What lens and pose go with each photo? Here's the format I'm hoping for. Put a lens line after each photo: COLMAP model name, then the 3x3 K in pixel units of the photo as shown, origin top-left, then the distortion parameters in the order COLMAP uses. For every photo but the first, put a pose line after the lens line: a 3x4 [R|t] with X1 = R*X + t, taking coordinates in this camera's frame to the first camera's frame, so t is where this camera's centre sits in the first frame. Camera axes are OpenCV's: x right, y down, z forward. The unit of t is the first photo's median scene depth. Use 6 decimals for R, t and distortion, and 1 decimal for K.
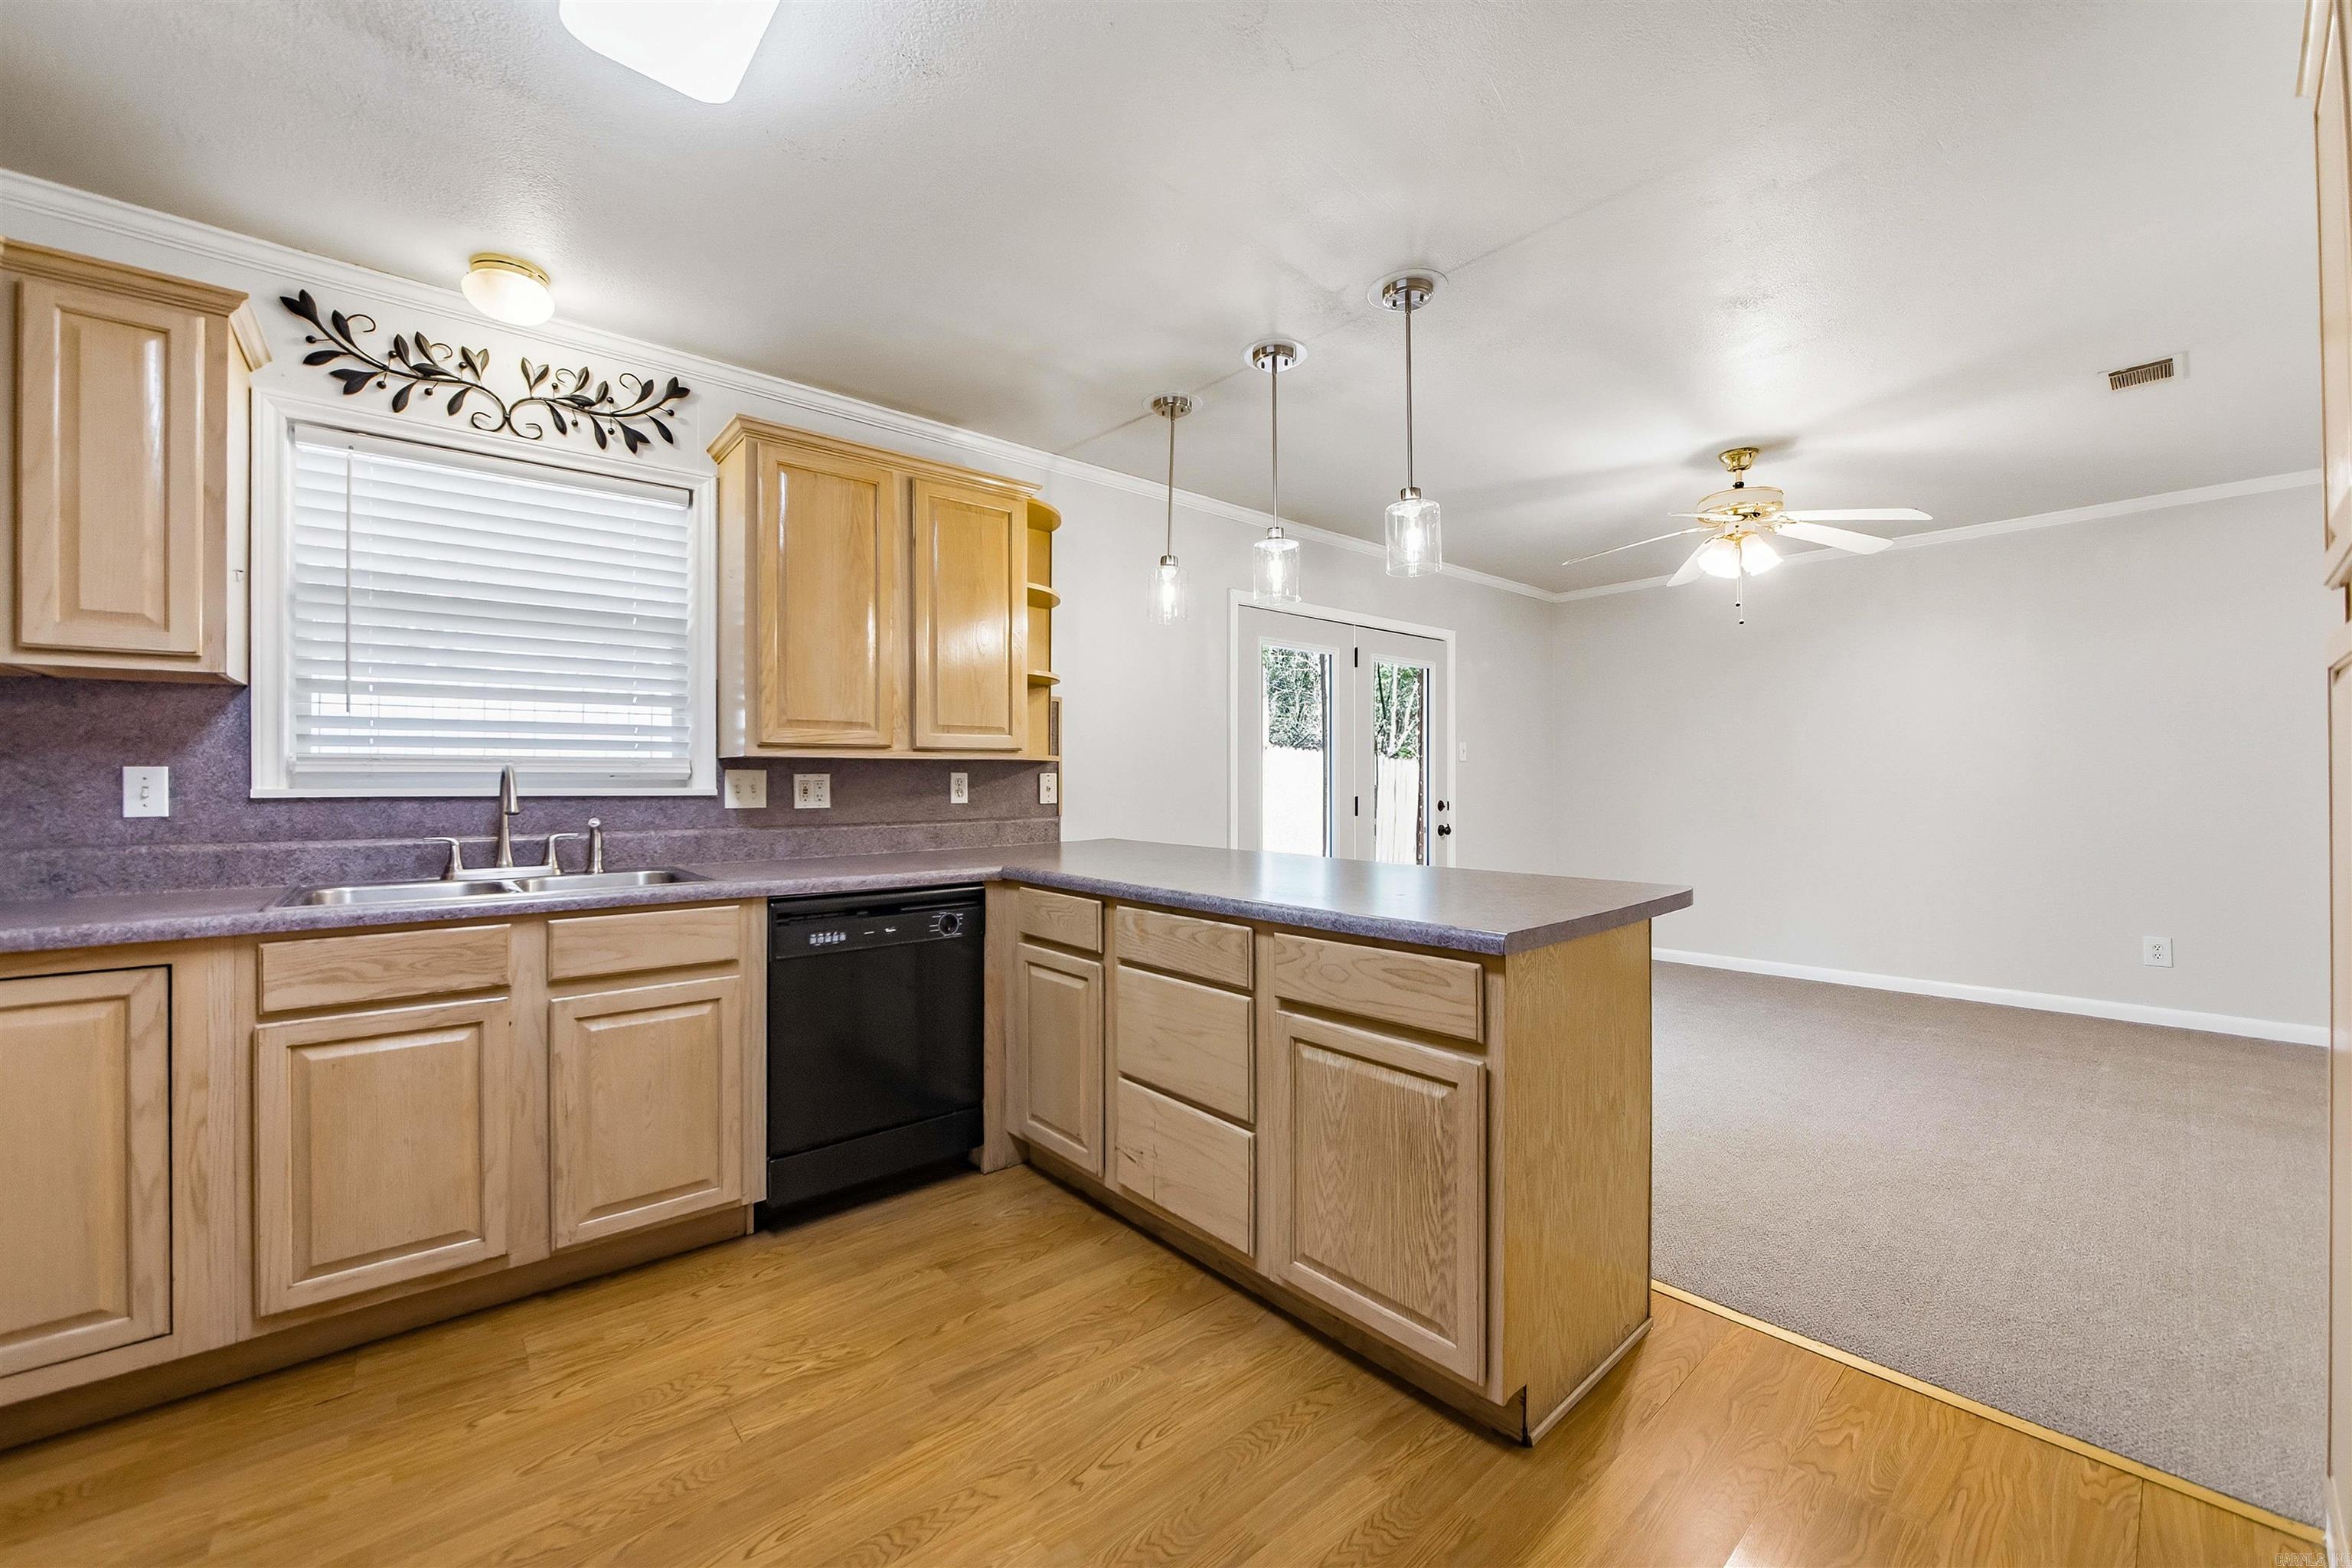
lens RADIAL K [[881.8, 0, 1192.6], [0, 881.8, 781.8], [0, 0, 1]] dist [-0.011680, 0.000626]
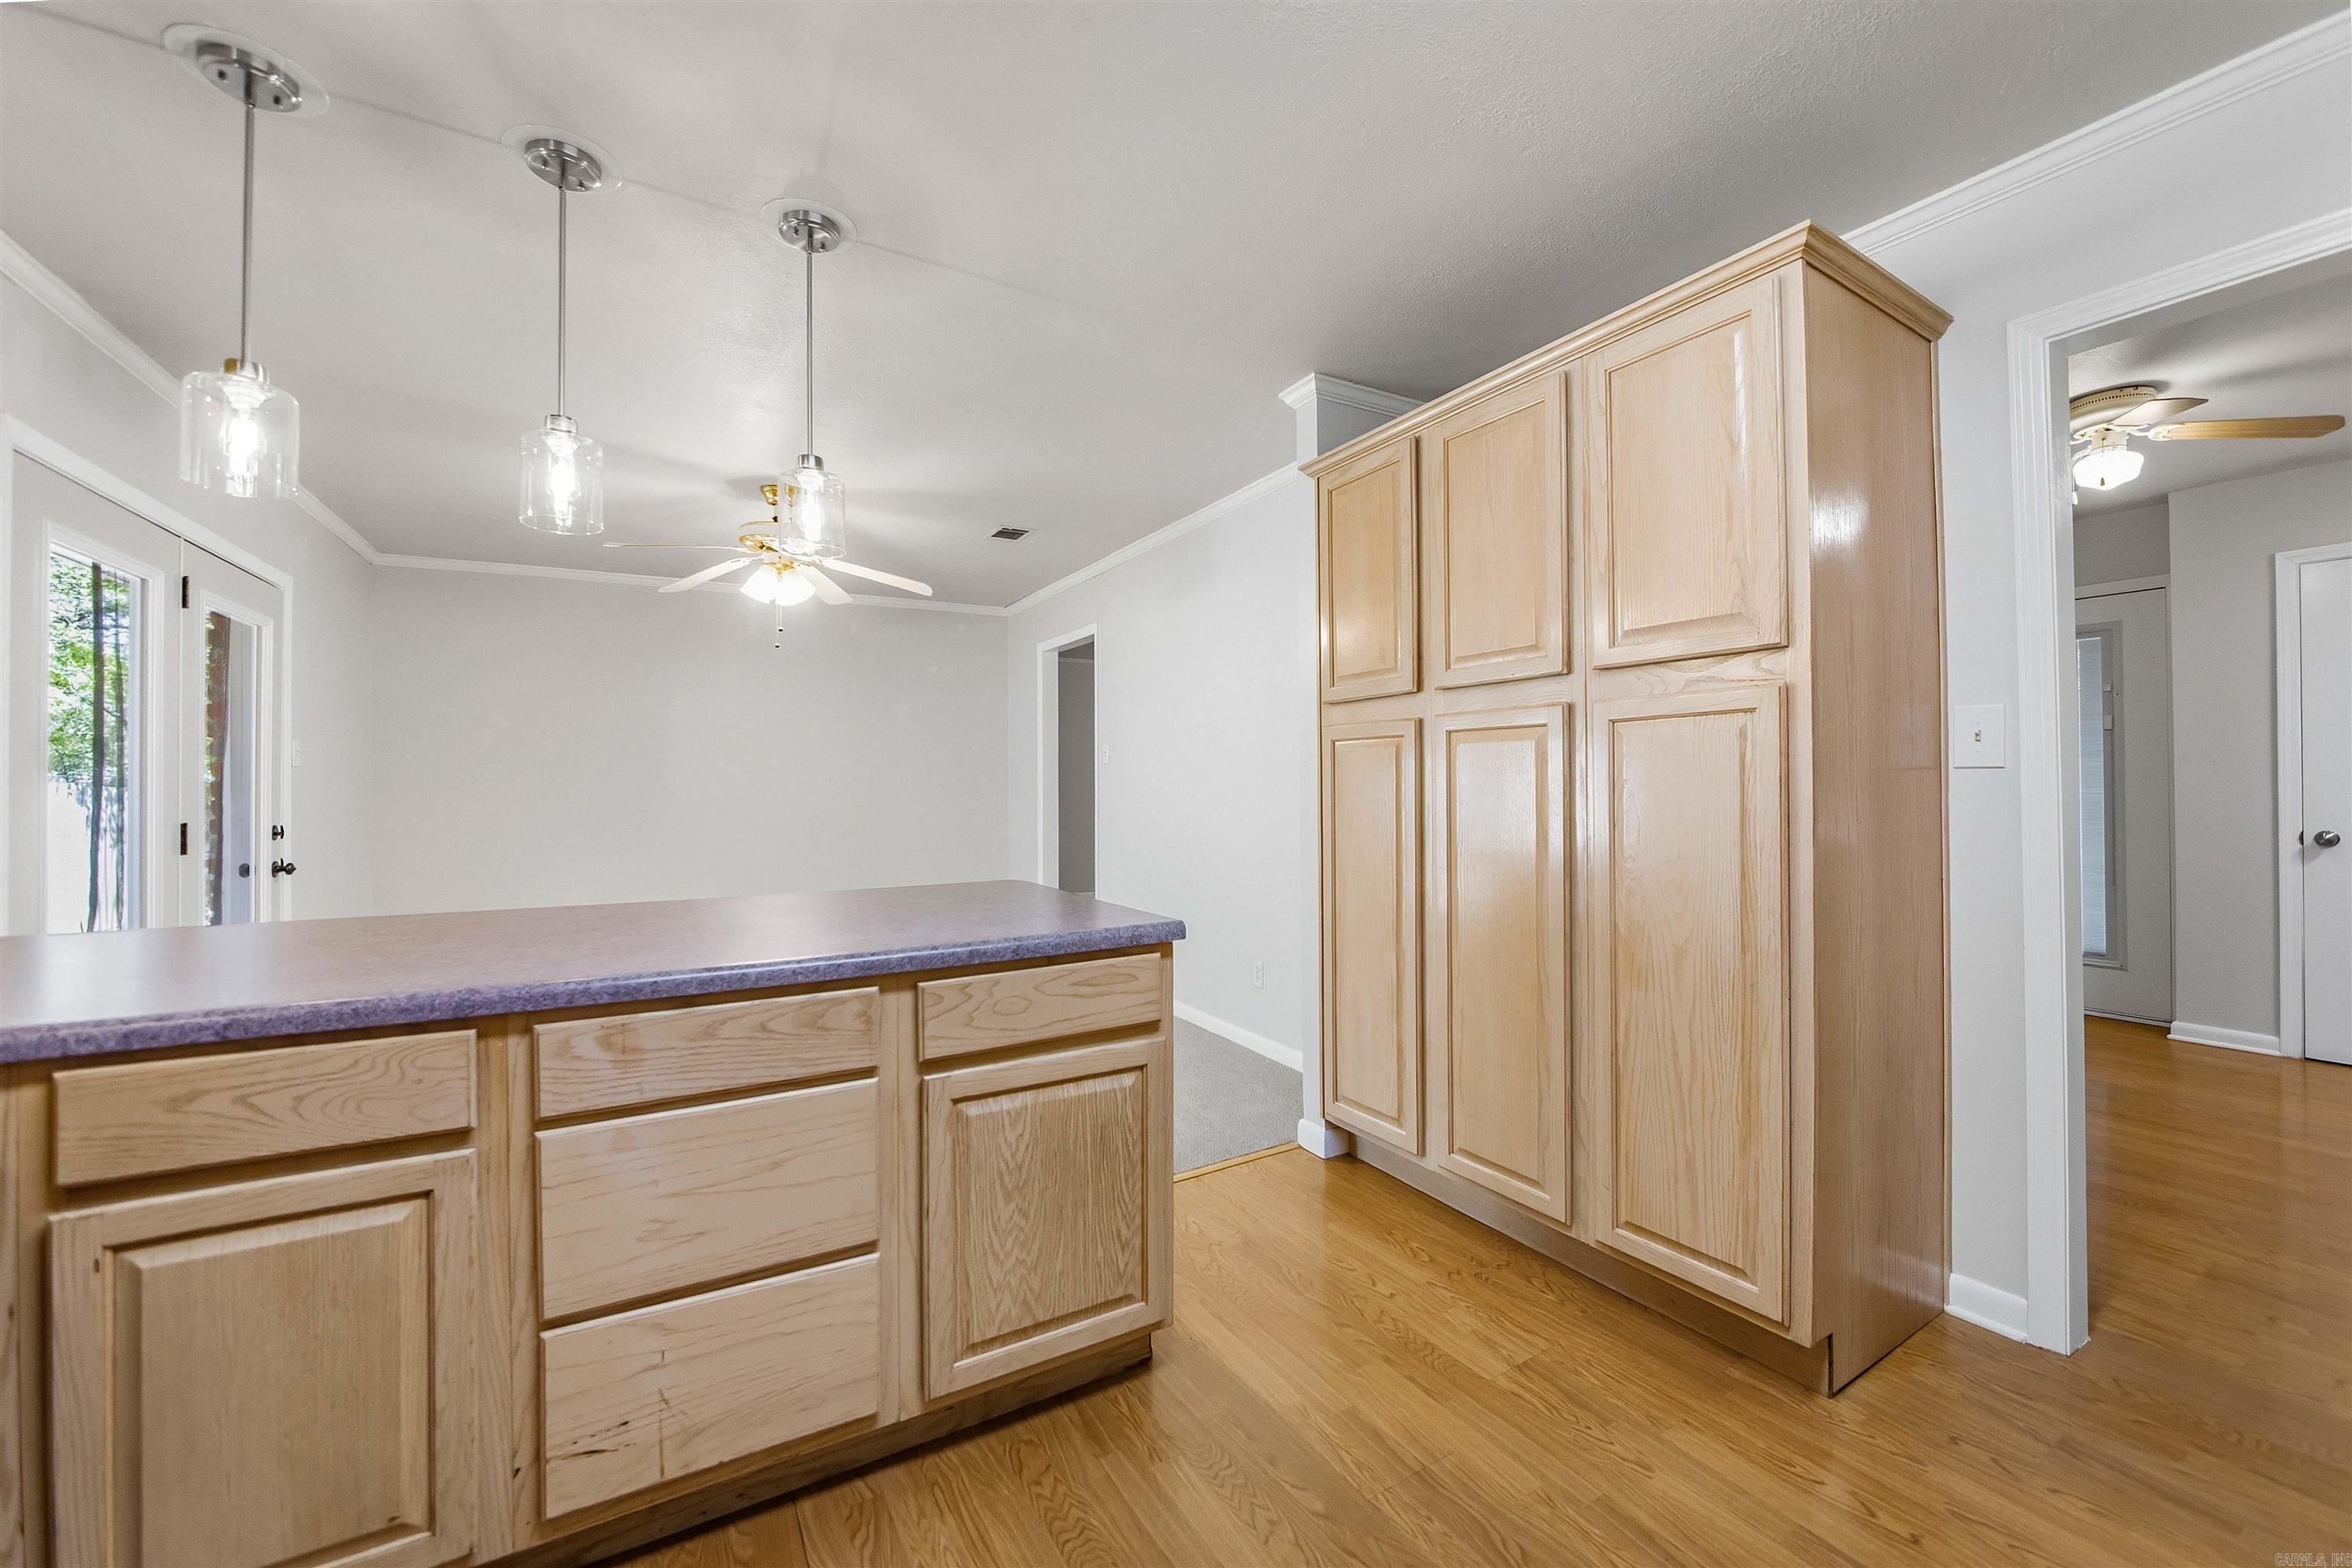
lens RADIAL K [[881.8, 0, 1137.0], [0, 881.8, 783.8], [0, 0, 1]] dist [-0.011680, 0.000626]
pose [[0.235649, 0.001493, 0.971837, -0.485530], [0.007049, 0.999970, -0.003245, -0.006386], [-0.971813, 0.007615, 0.235631, 0.458026]]
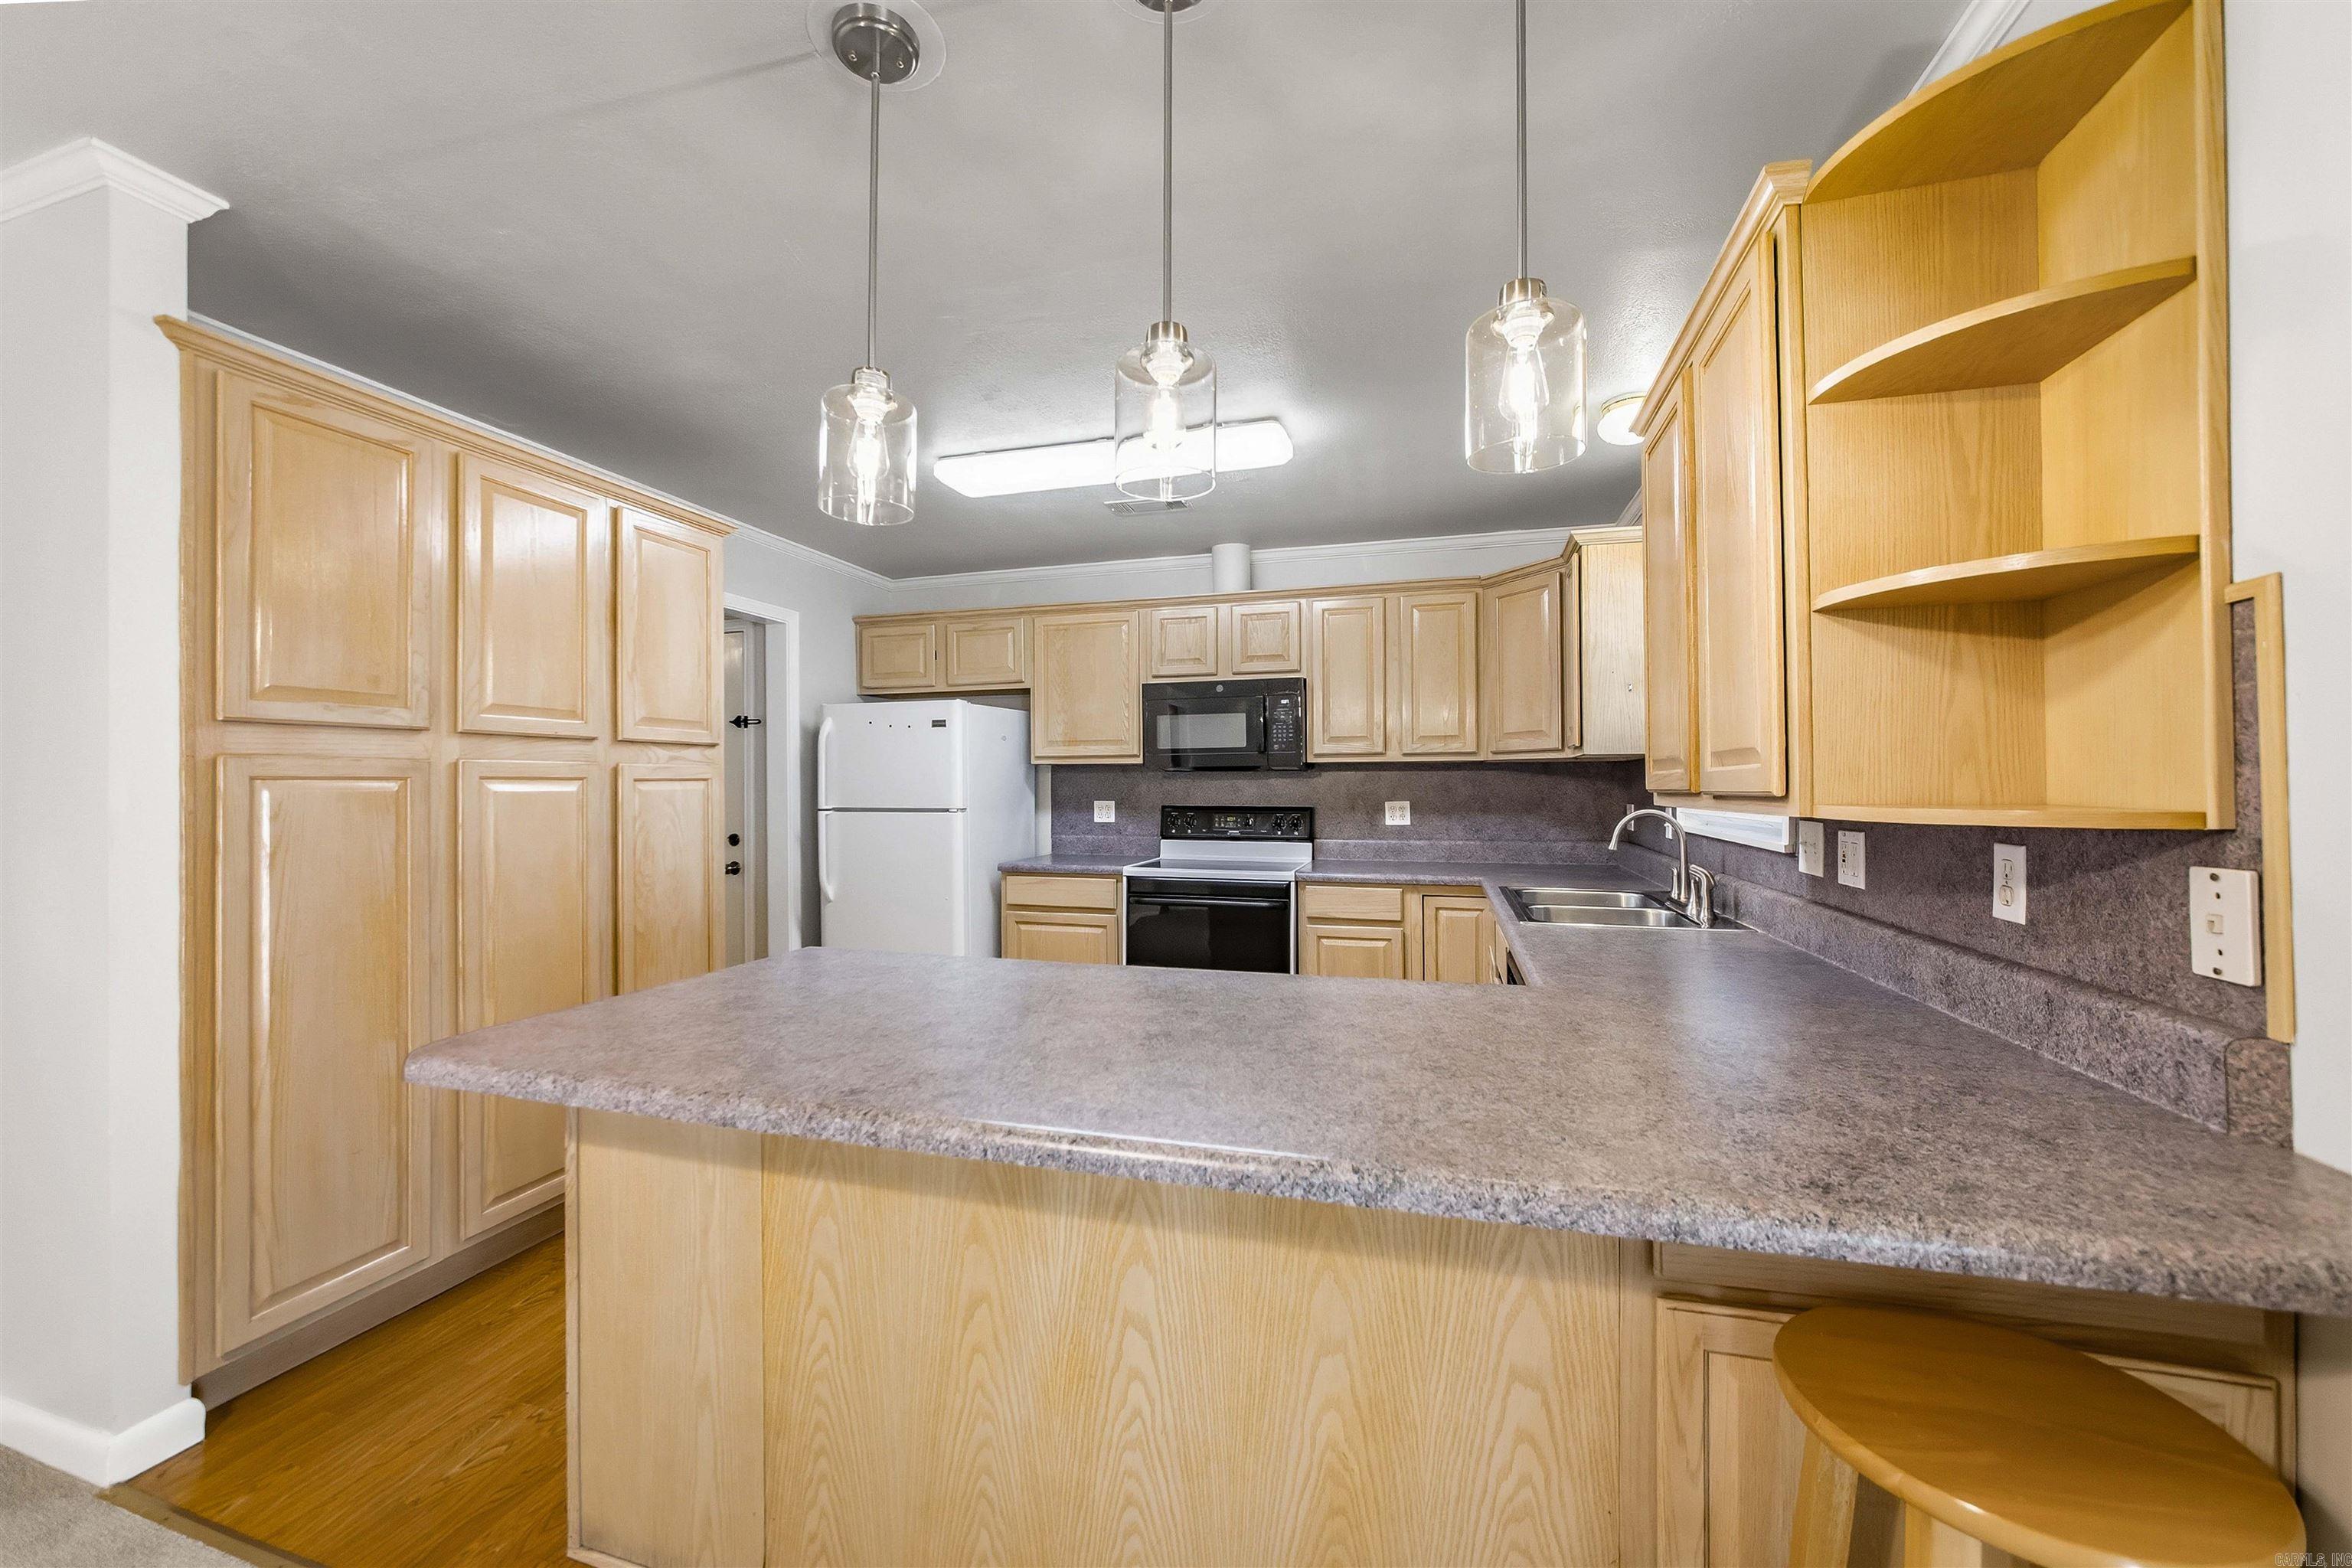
lens RADIAL K [[881.8, 0, 1177.7], [0, 881.8, 775.3], [0, 0, 1]] dist [-0.011680, 0.000626]
pose [[-0.851086, -0.000151, -0.525027, 0.368471], [0.005444, 0.999944, -0.009114, -0.055868], [0.524999, -0.010615, -0.851037, 1.570098]]
